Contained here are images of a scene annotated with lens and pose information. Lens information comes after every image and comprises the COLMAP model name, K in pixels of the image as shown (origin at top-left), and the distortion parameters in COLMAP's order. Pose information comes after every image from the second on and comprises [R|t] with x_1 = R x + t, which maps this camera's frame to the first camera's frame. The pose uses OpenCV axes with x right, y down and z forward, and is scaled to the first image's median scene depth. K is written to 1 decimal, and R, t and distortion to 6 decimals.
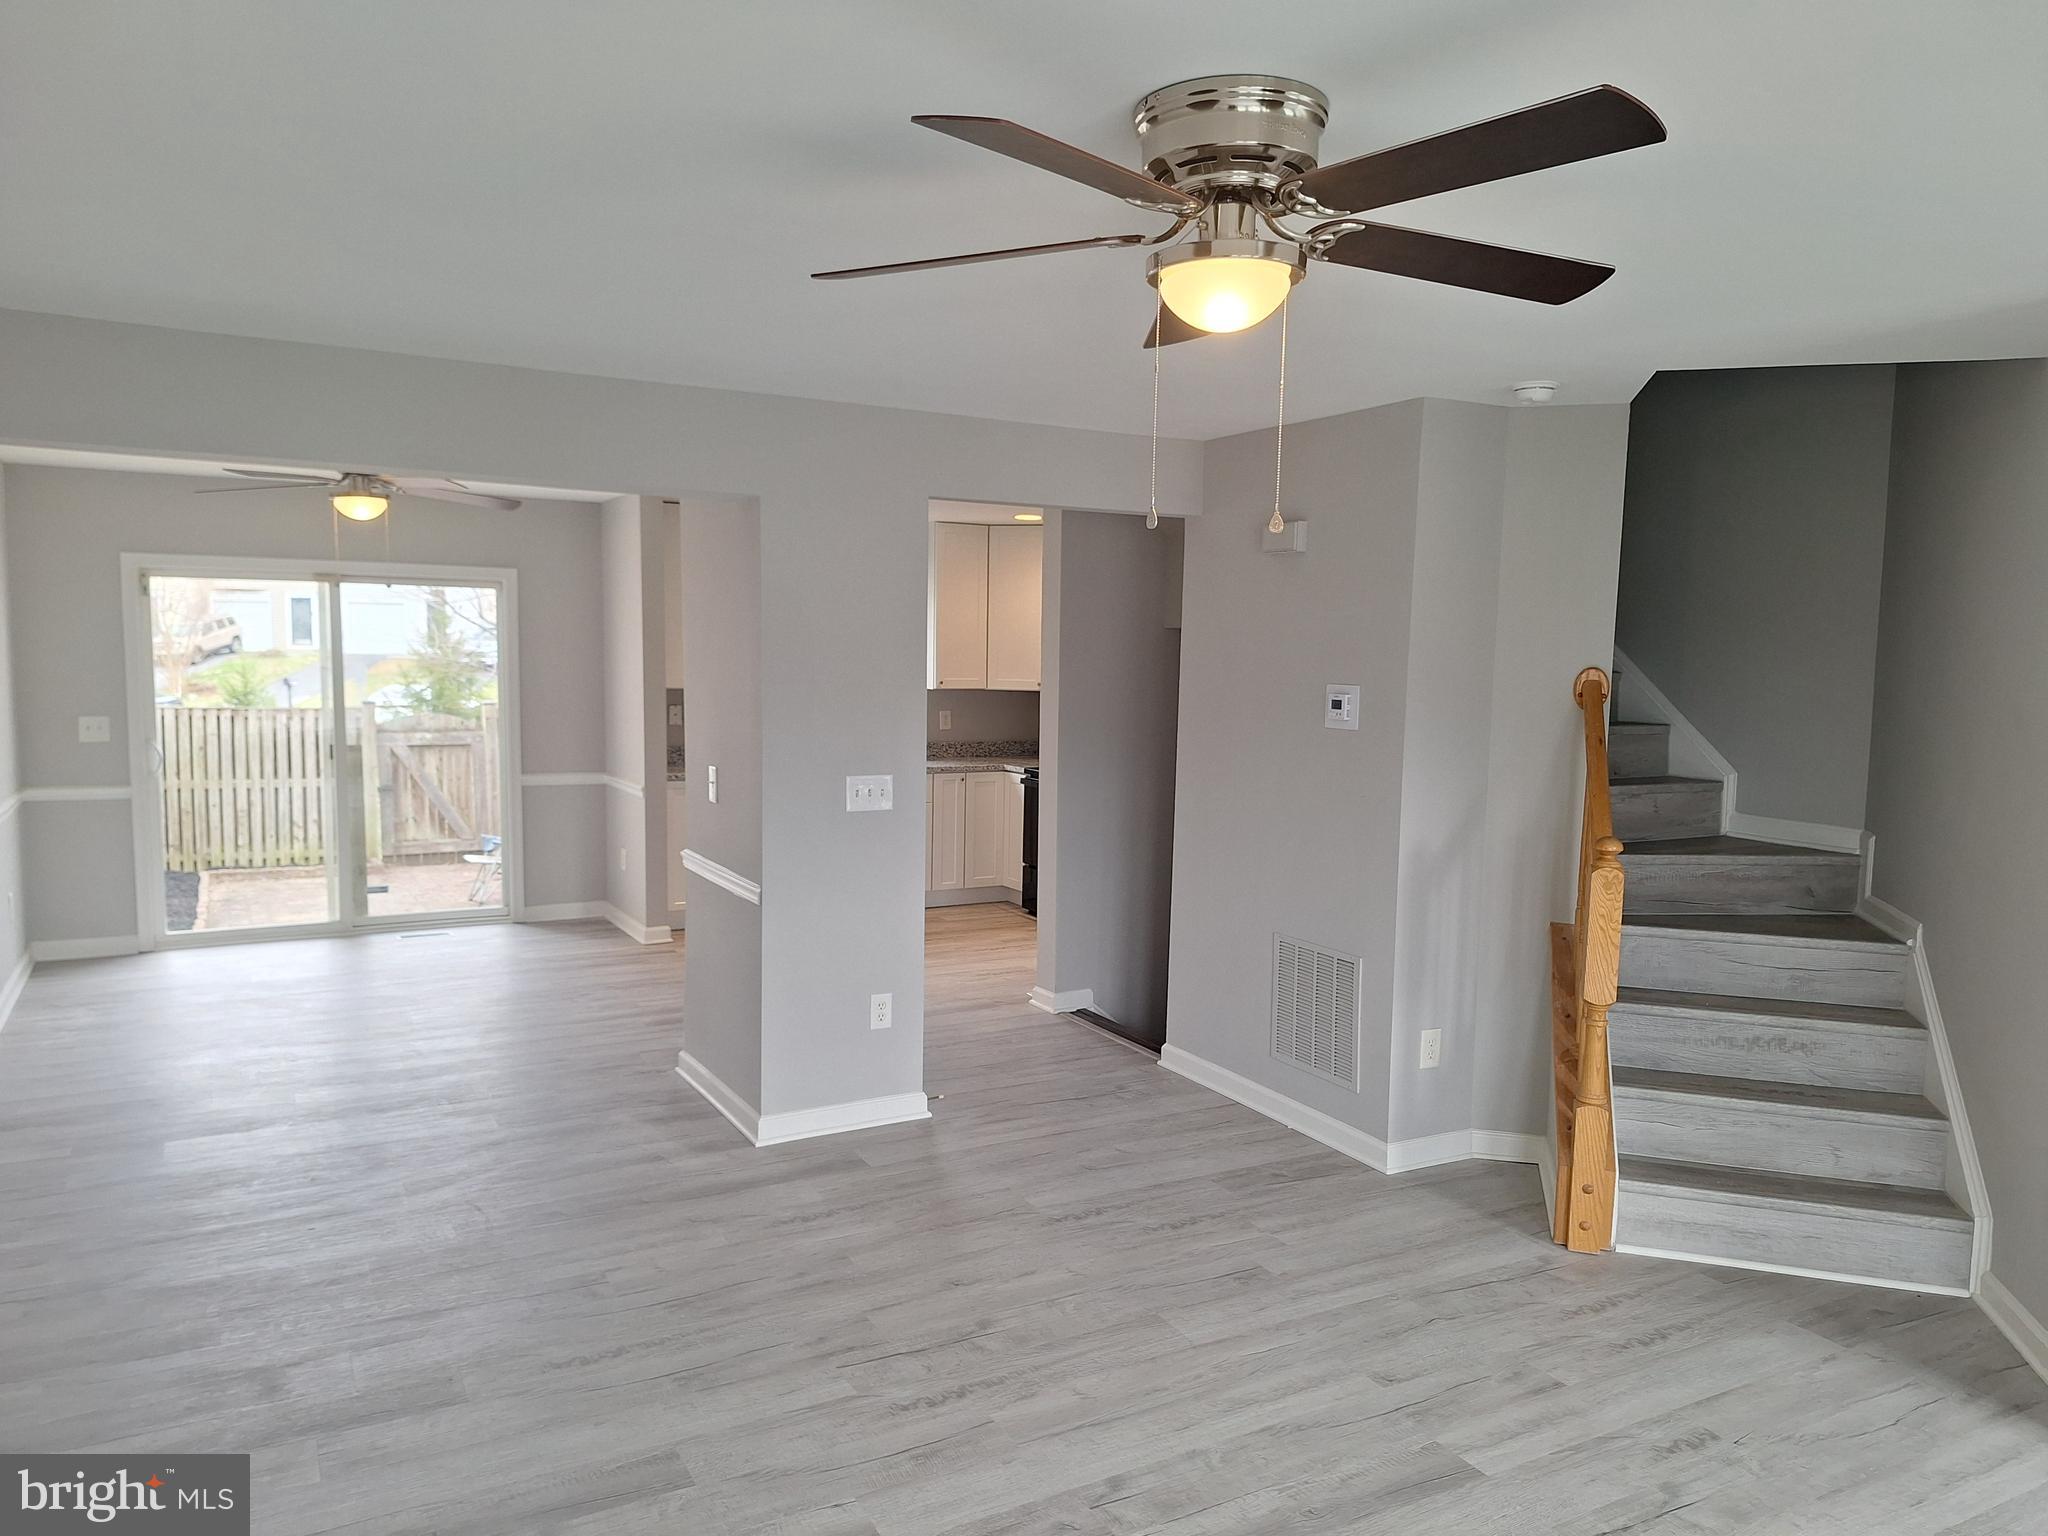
lens RADIAL K [[1420.2, 0, 1045.0], [0, 1420.2, 778.7], [0, 0, 1]] dist [0.129600, -0.166272]
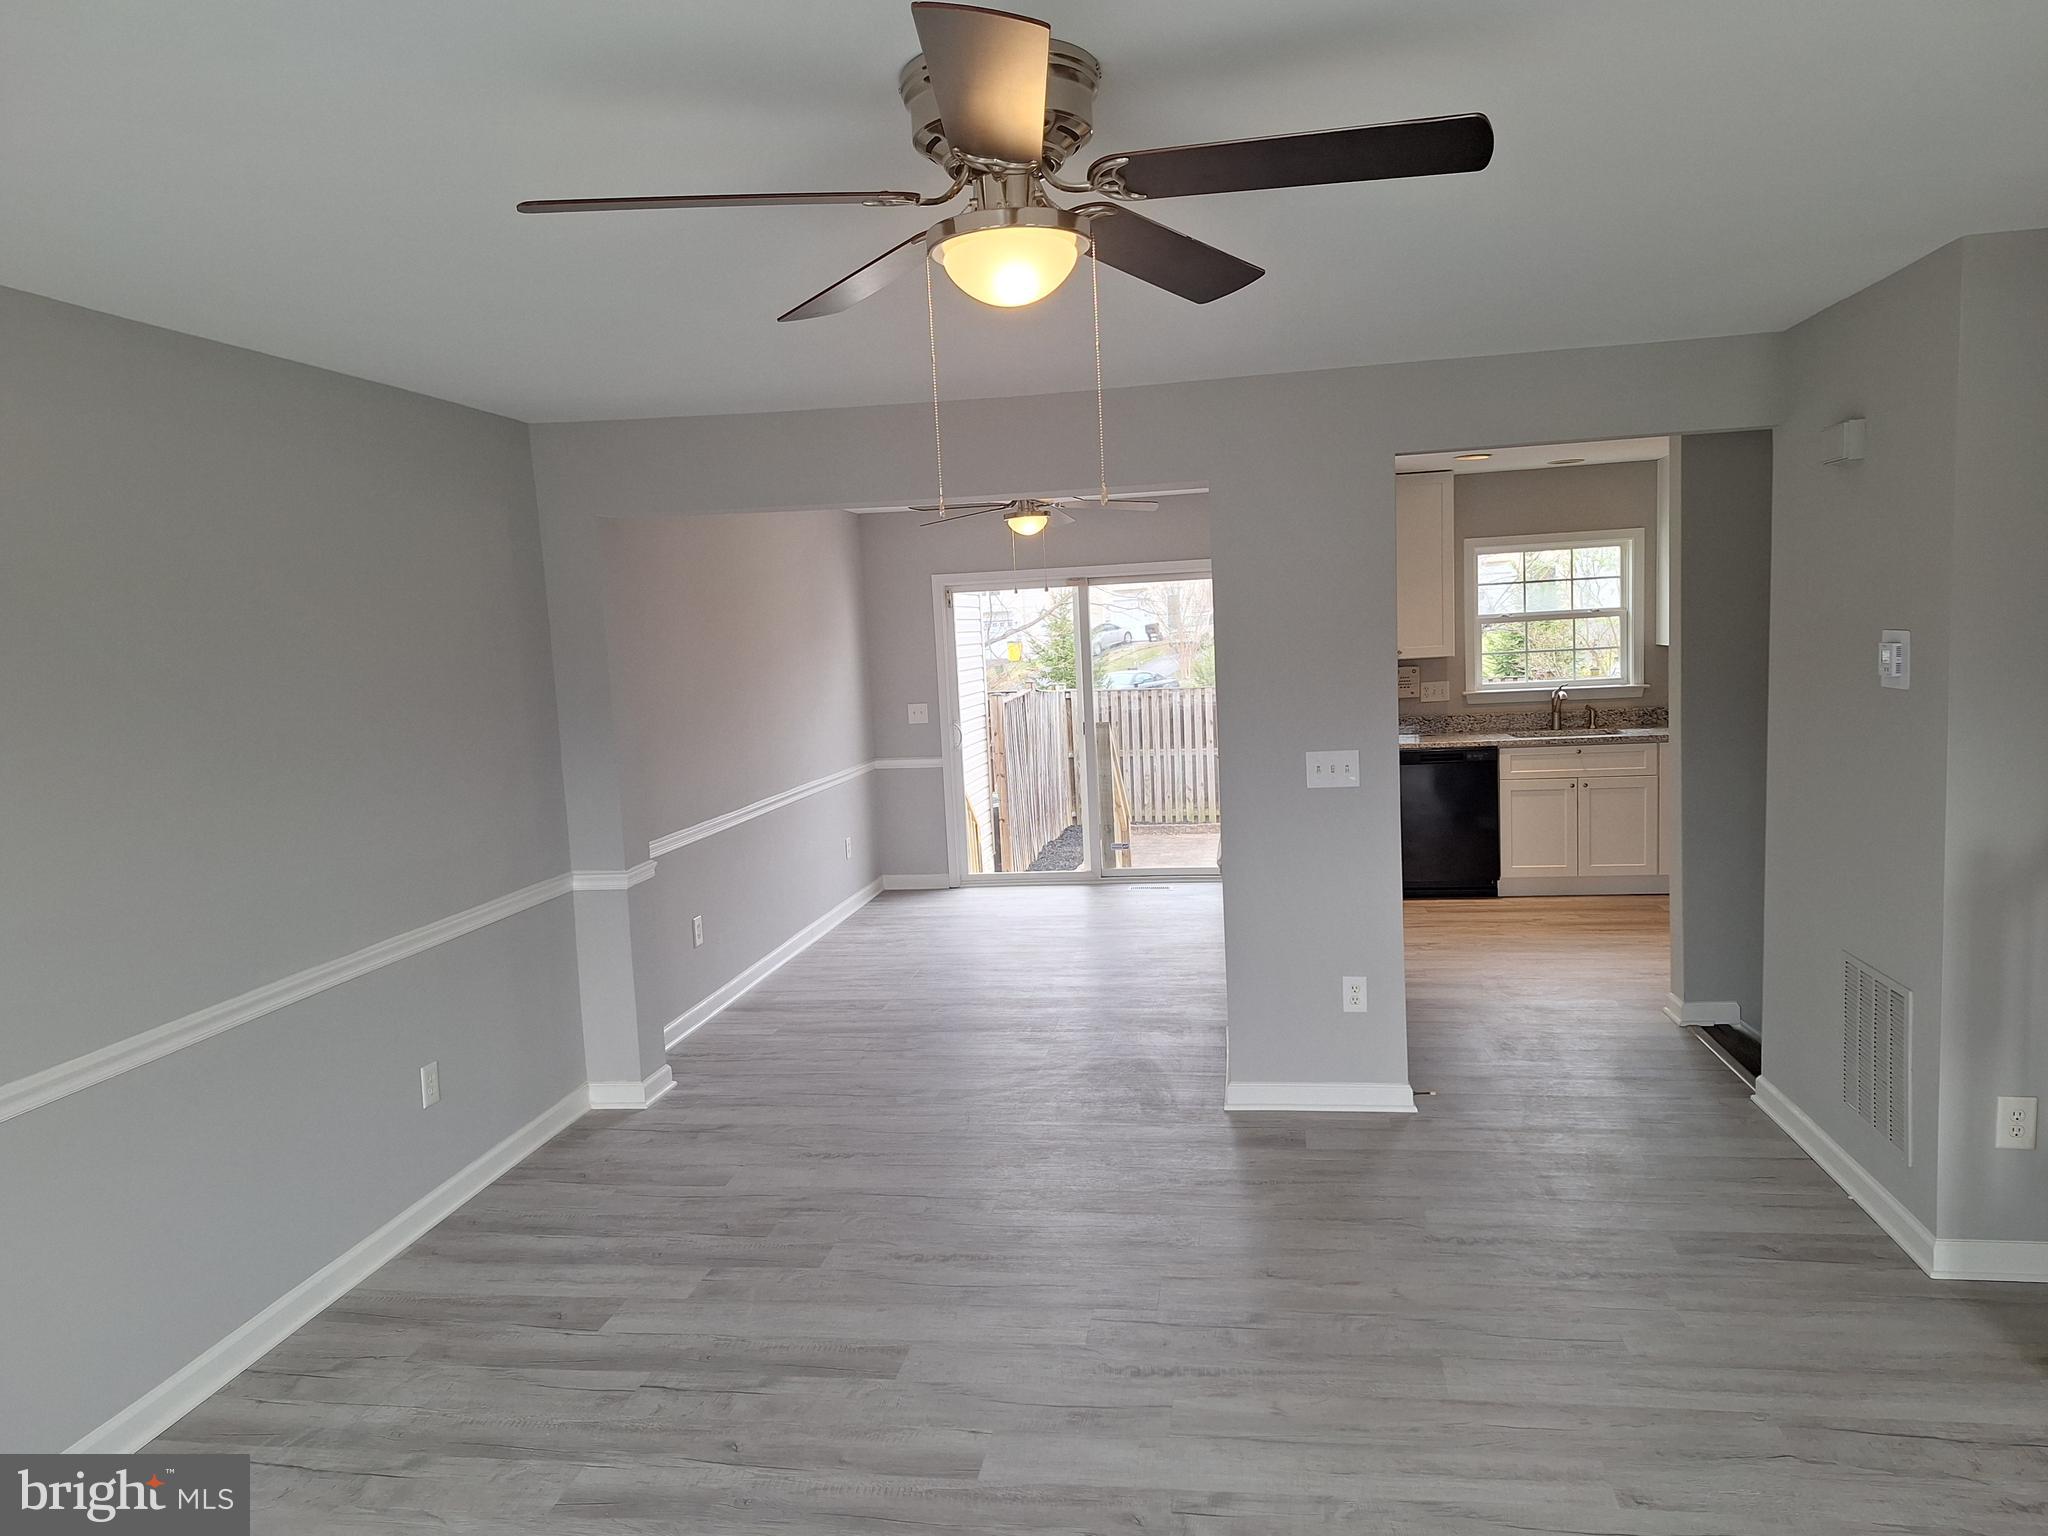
lens RADIAL K [[1420.2, 0, 1045.0], [0, 1420.2, 778.7], [0, 0, 1]] dist [0.129600, -0.166272]
pose [[0.783636, 0.010053, -0.621139, 0.348199], [0.005218, 0.999727, 0.022764, -0.007225], [0.621198, -0.021080, 0.783370, 0.119201]]
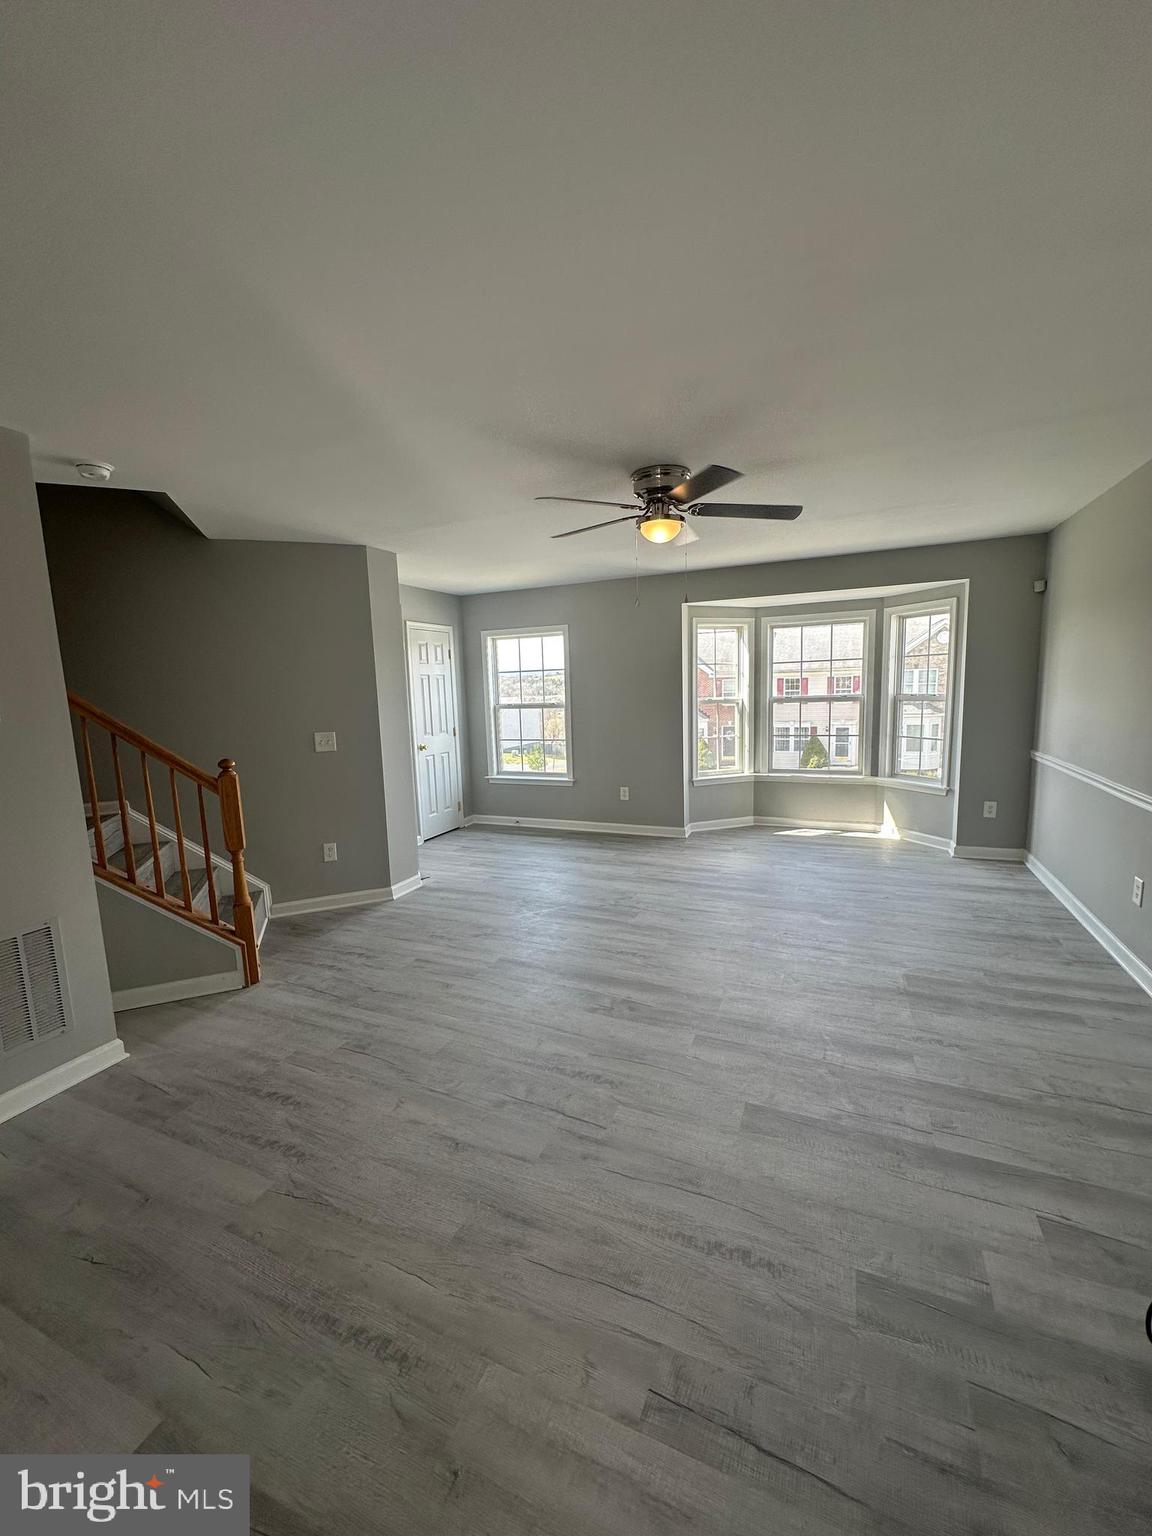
lens RADIAL K [[613.7, 0, 576.0], [0, 613.7, 768.0], [0, 0, 1]] dist [-0.002490, 0.000087]
pose [[-0.597175, -0.107235, 0.794911, -0.421466], [0.096158, 0.974305, 0.203674, -0.055139], [-0.796327, 0.198066, -0.571519, 0.951171]]
